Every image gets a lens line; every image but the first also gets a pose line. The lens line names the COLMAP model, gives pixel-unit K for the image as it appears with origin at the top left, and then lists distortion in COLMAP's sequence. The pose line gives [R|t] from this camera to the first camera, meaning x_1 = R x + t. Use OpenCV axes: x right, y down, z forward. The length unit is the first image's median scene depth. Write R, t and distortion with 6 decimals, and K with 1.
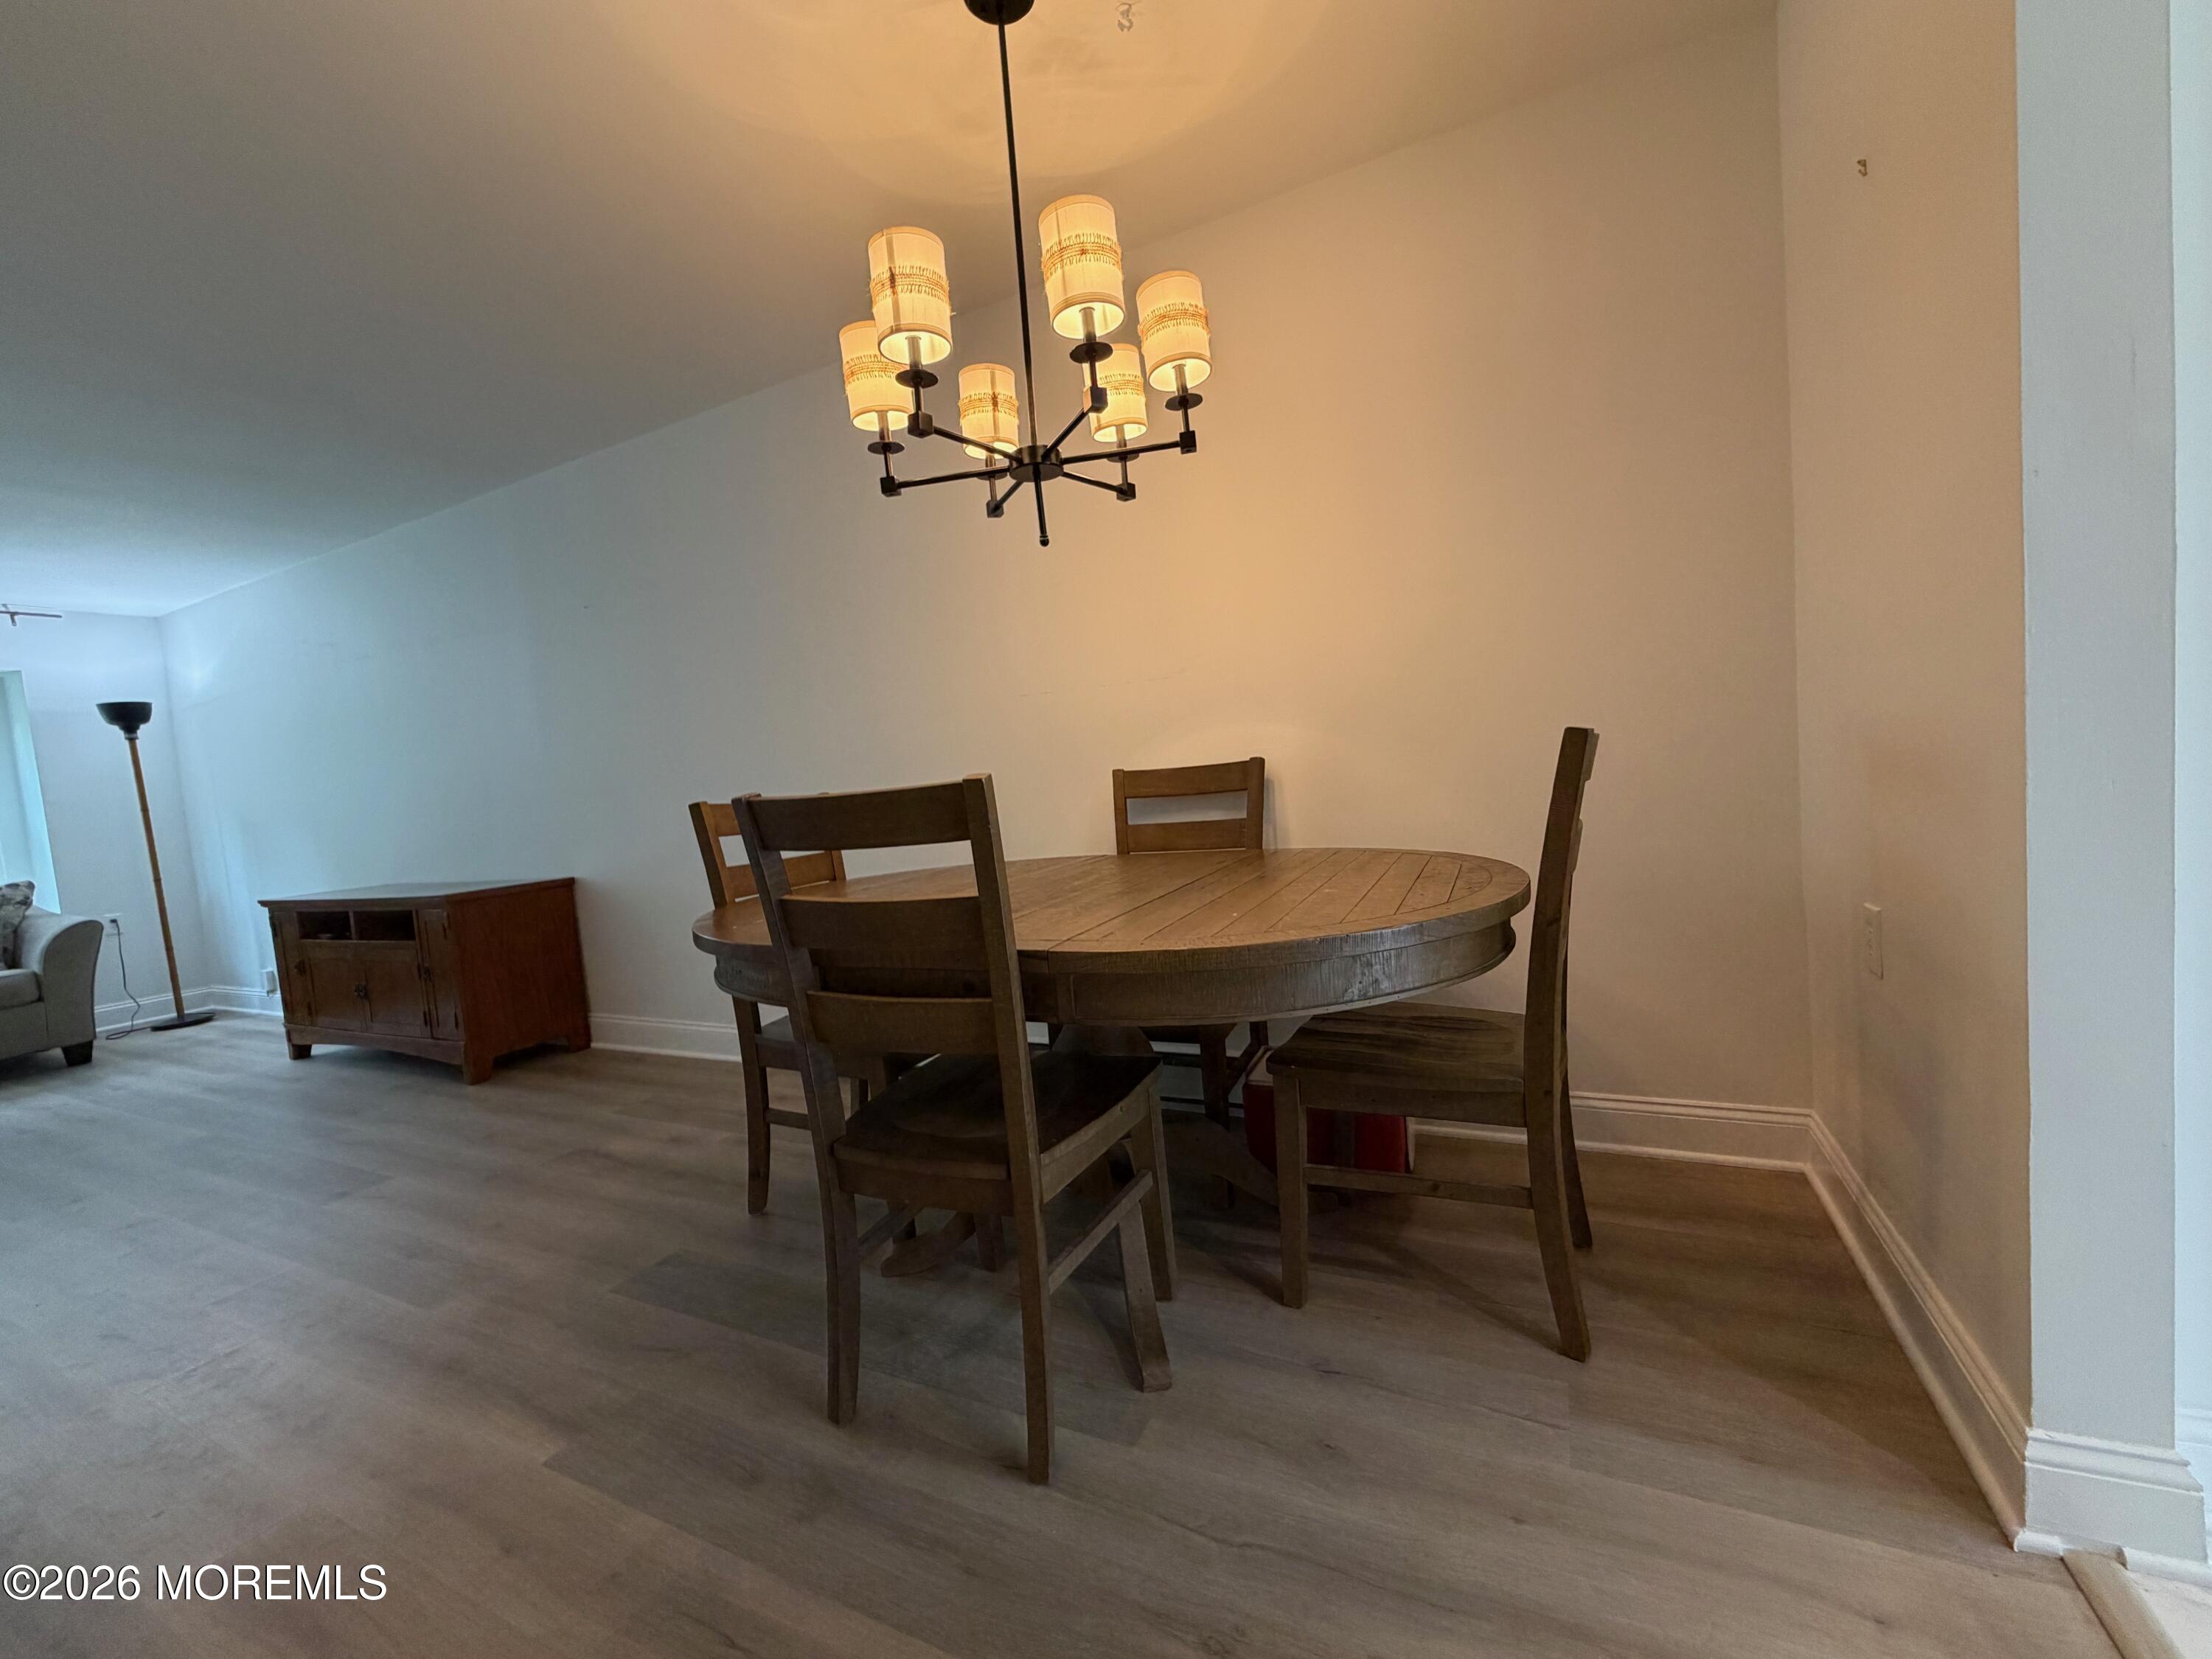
lens RADIAL K [[896.1, 0, 1105.7], [0, 896.1, 834.0], [0, 0, 1]] dist [-0.000974, 0.000595]
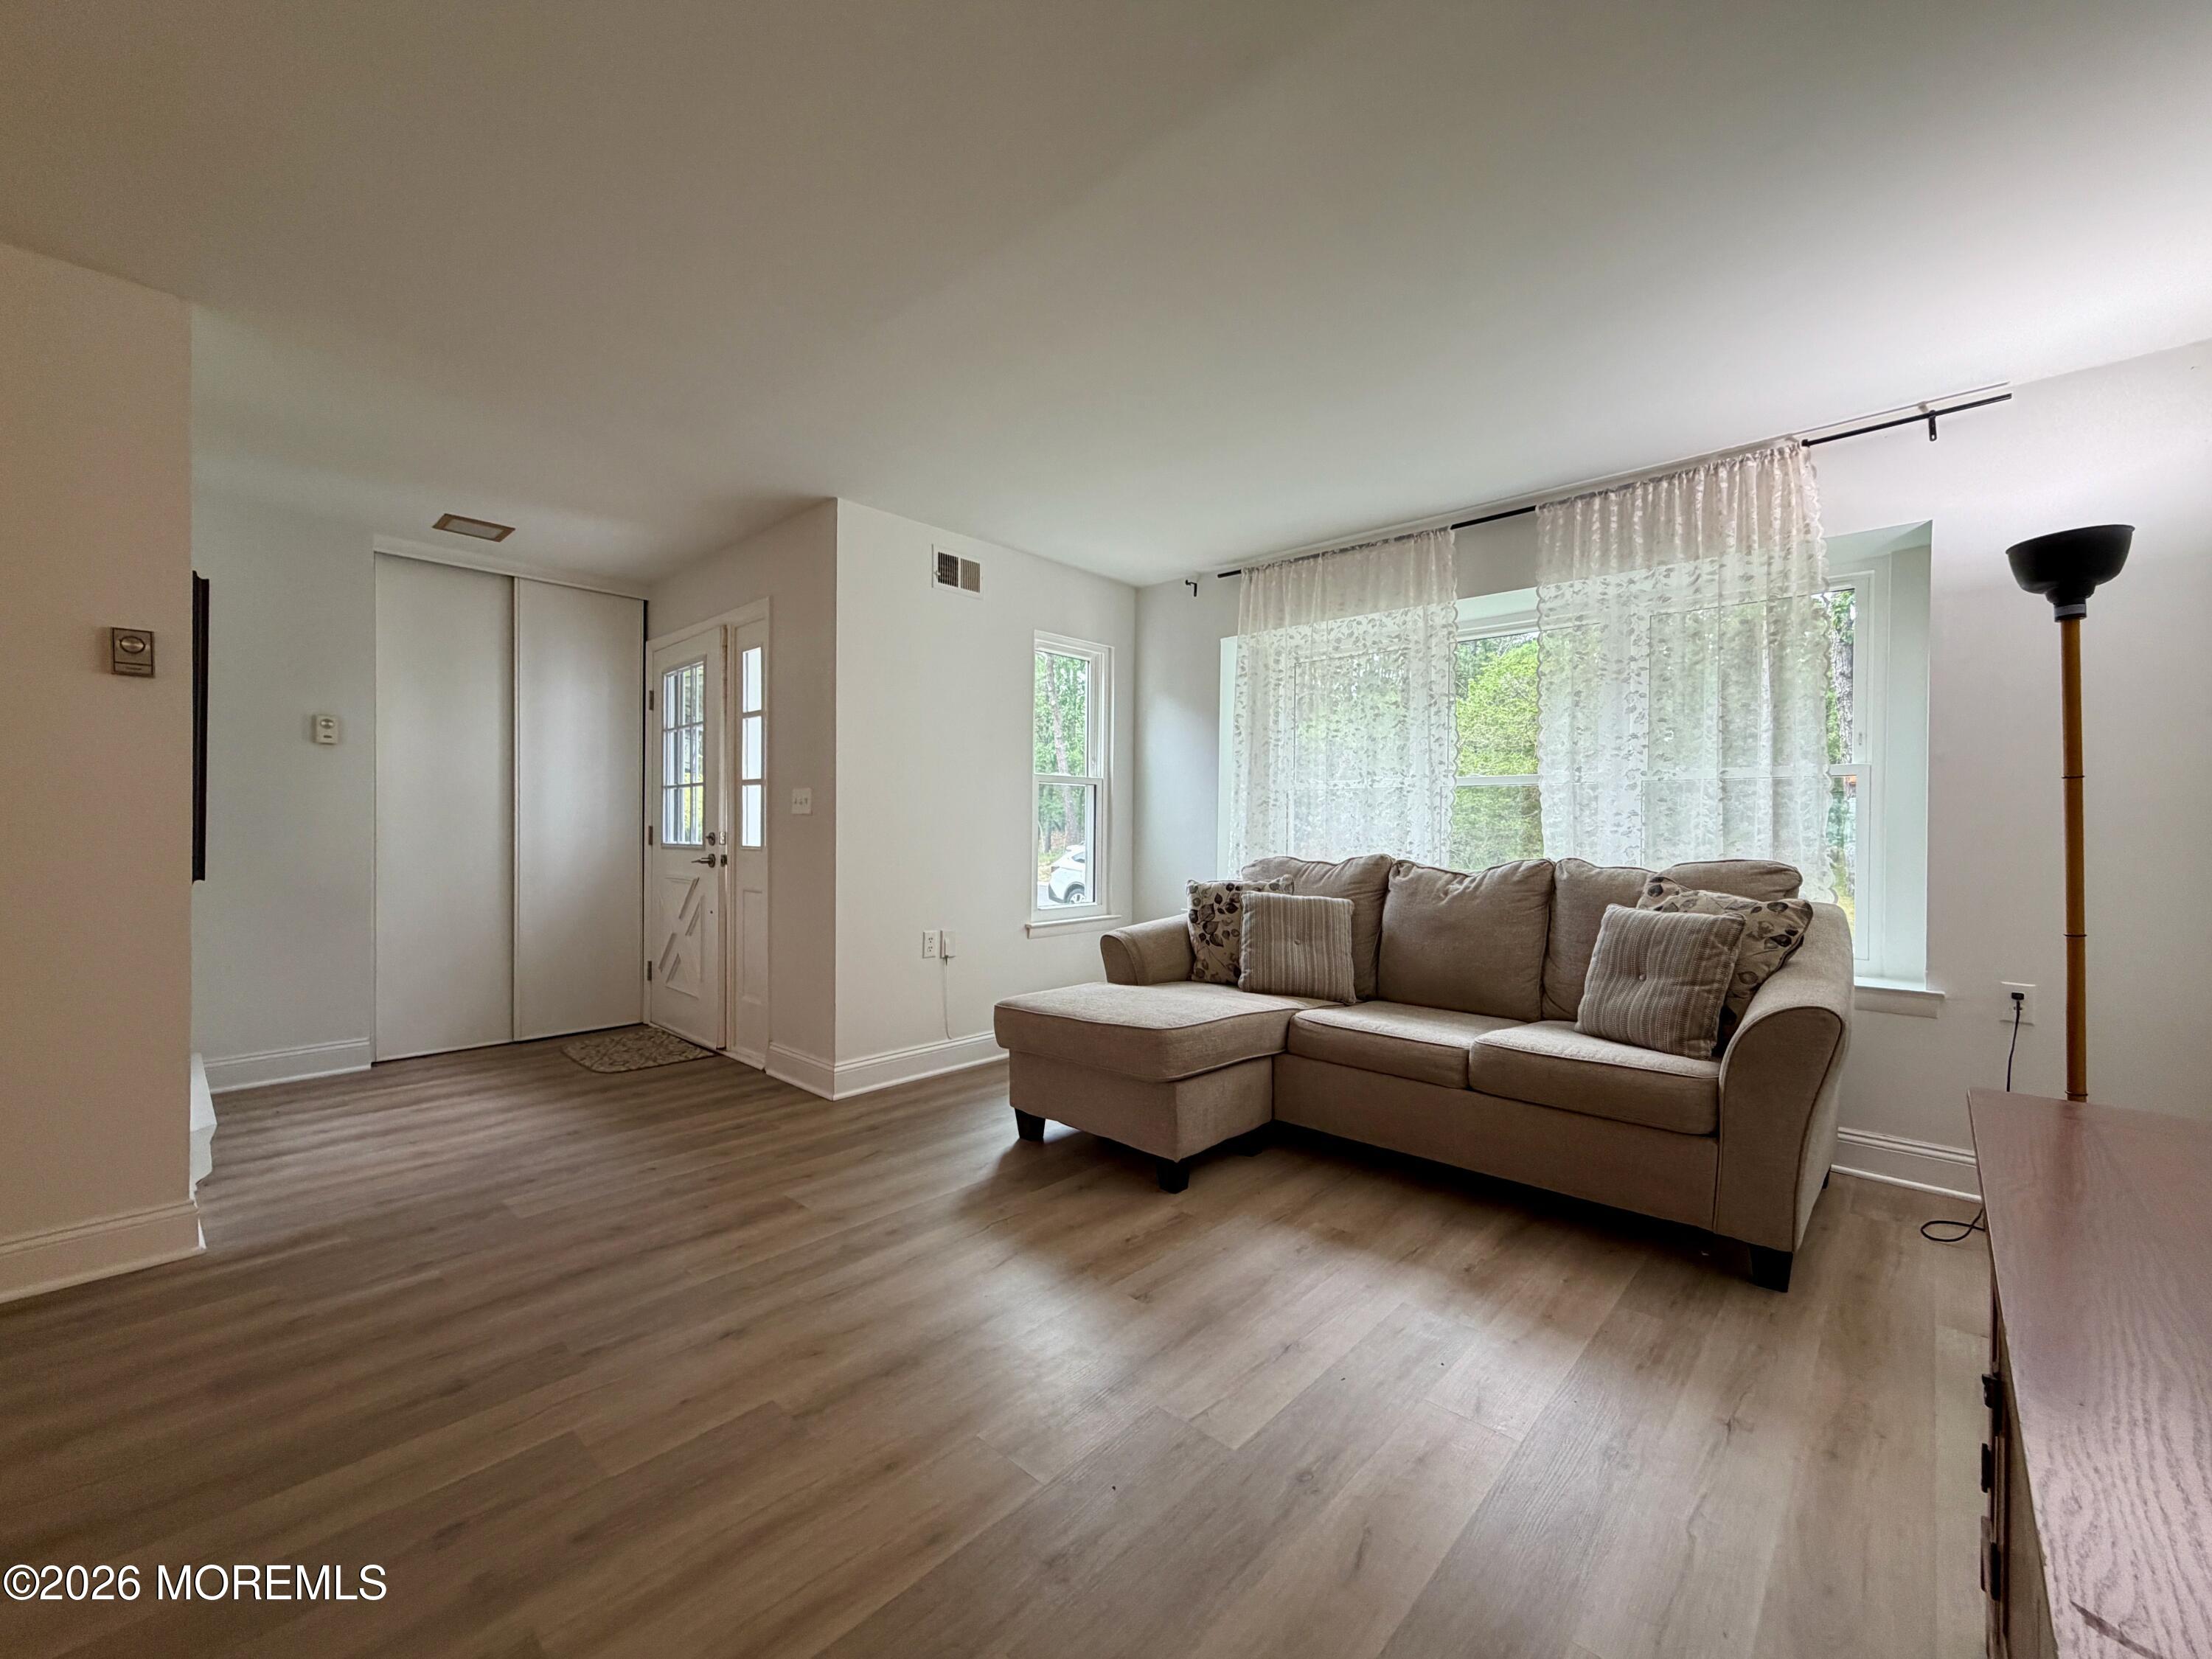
lens RADIAL K [[896.1, 0, 1099.1], [0, 896.1, 833.4], [0, 0, 1]] dist [-0.000974, 0.000595]
pose [[-0.279103, 0.087167, -0.956297, -0.608059], [-0.044665, 0.993615, 0.103605, -0.027429], [0.959222, 0.071630, -0.273428, 0.787591]]
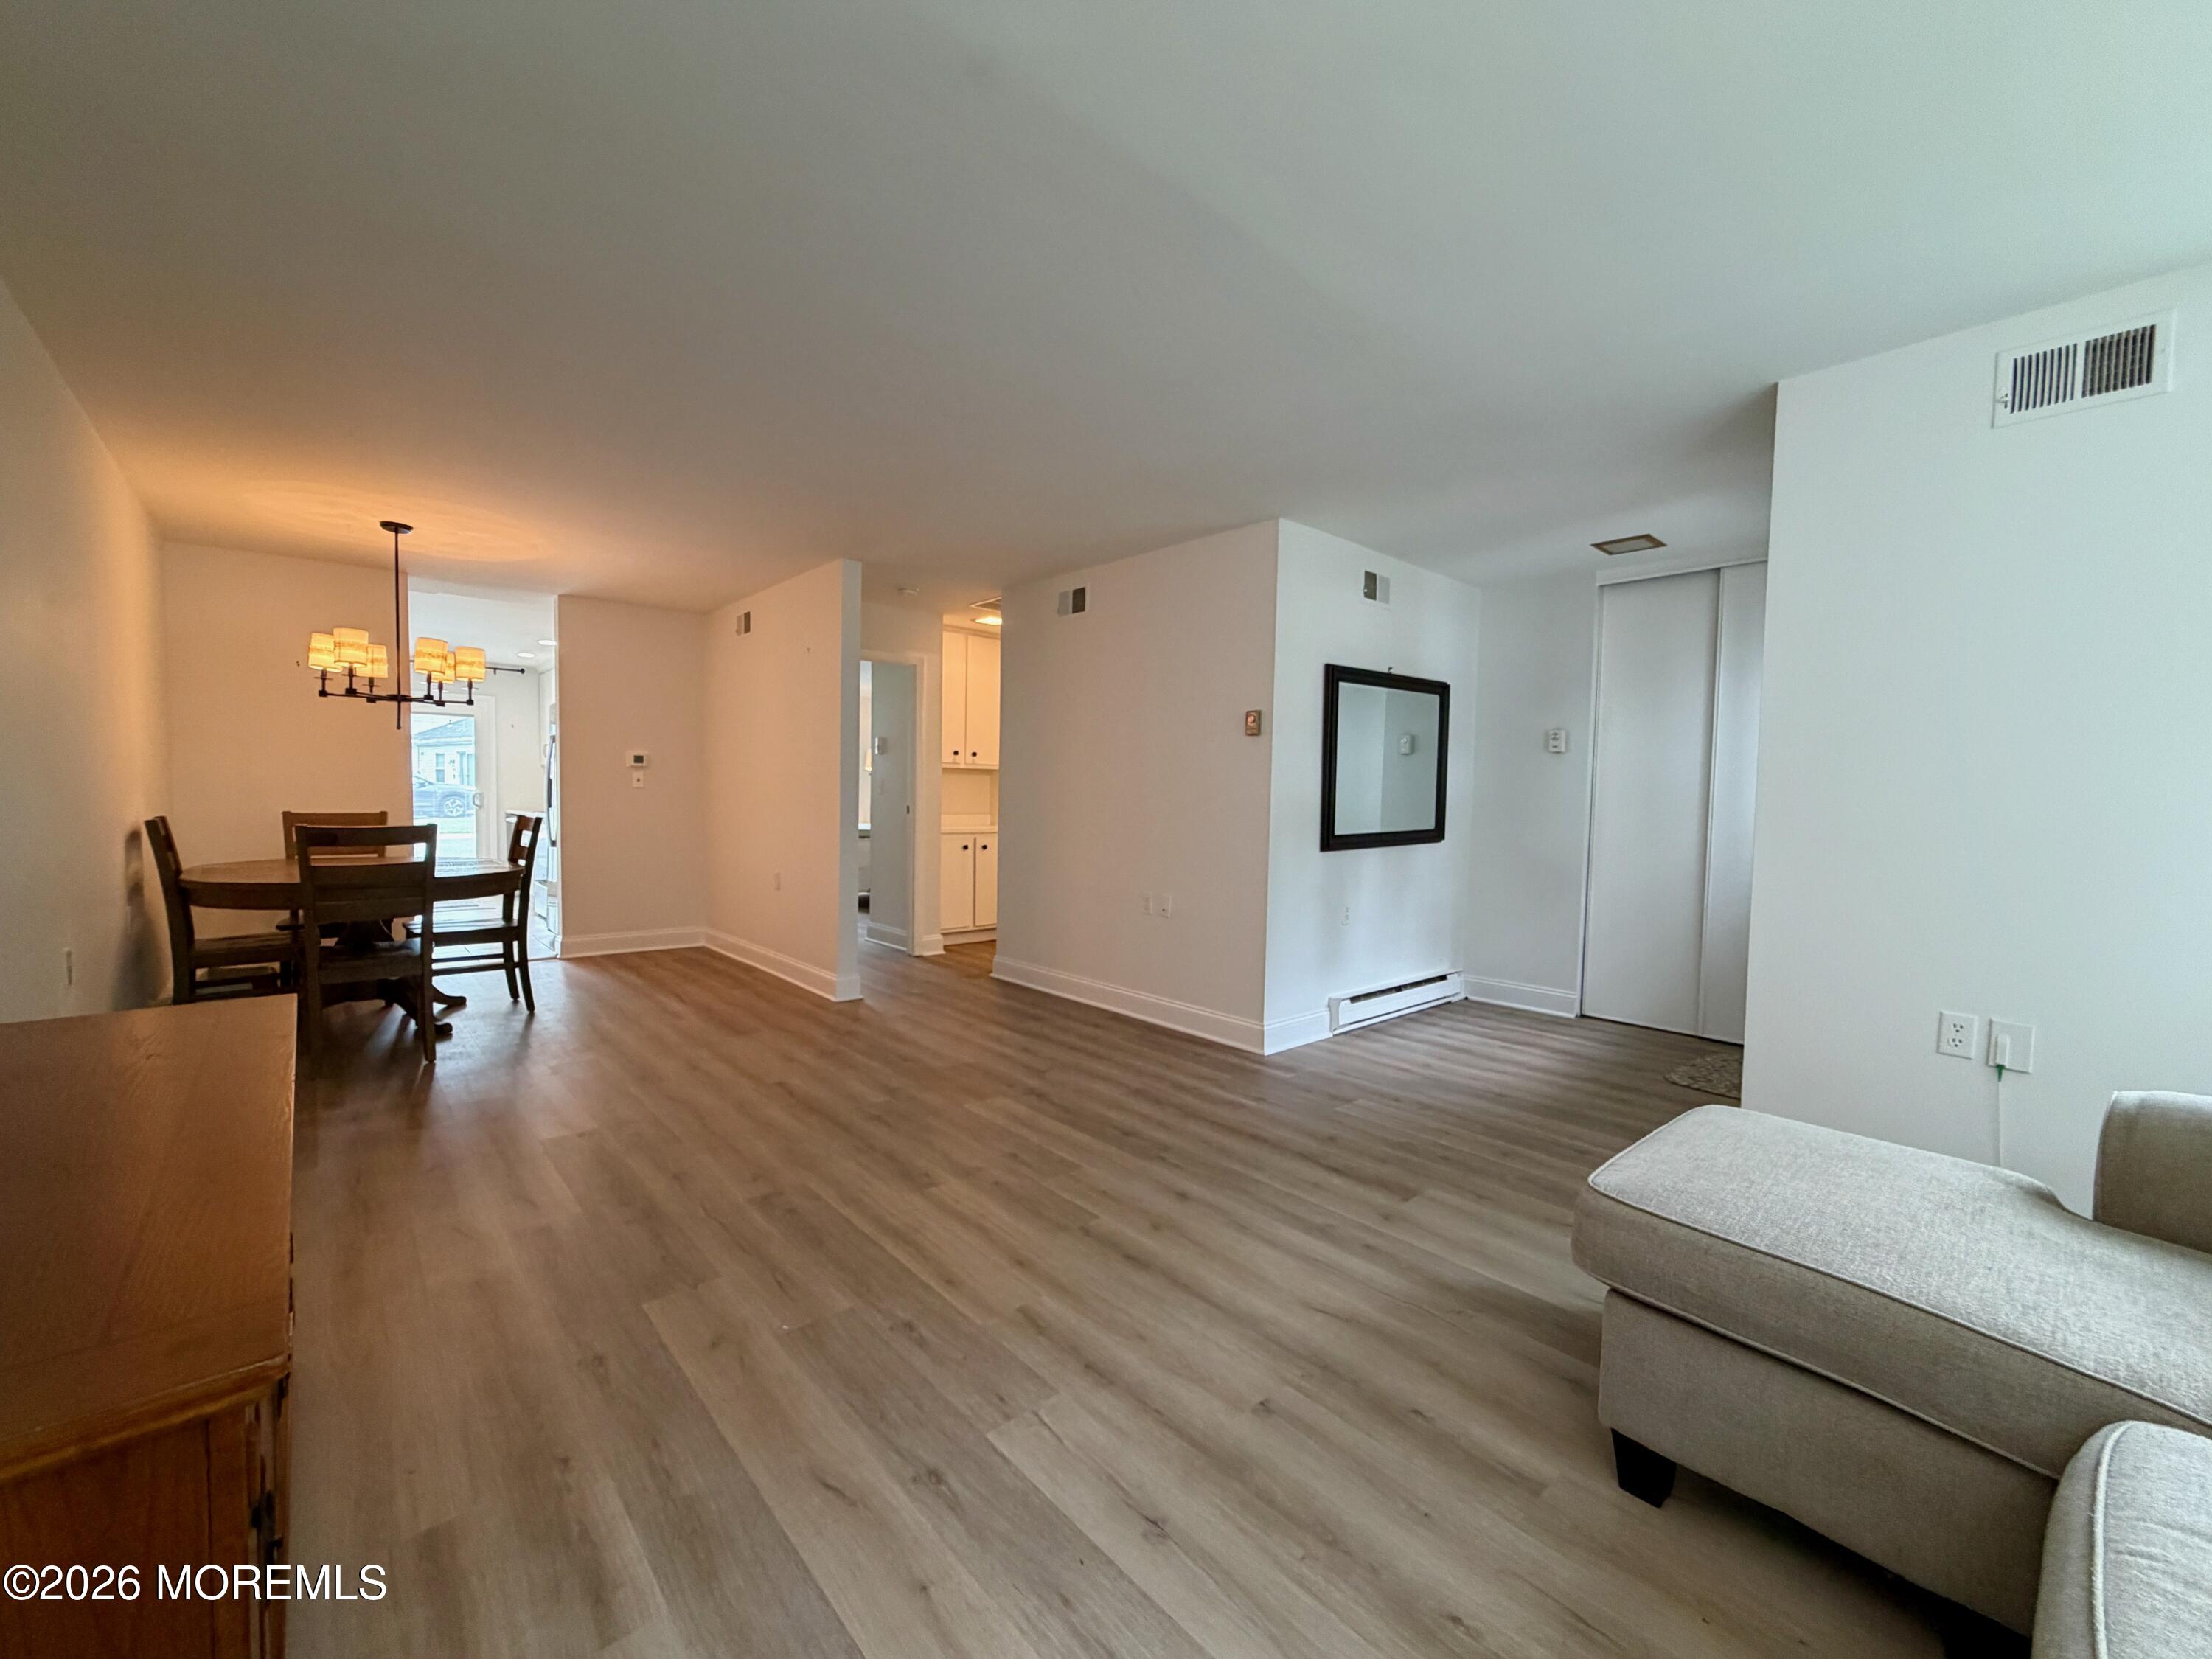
lens RADIAL K [[896.1, 0, 1101.8], [0, 896.1, 835.4], [0, 0, 1]] dist [-0.000974, 0.000595]
pose [[-0.925973, 0.050499, 0.374197, -1.164322], [0.084897, 0.993486, 0.076008, -0.019446], [-0.367922, 0.102149, -0.924229, 1.072572]]
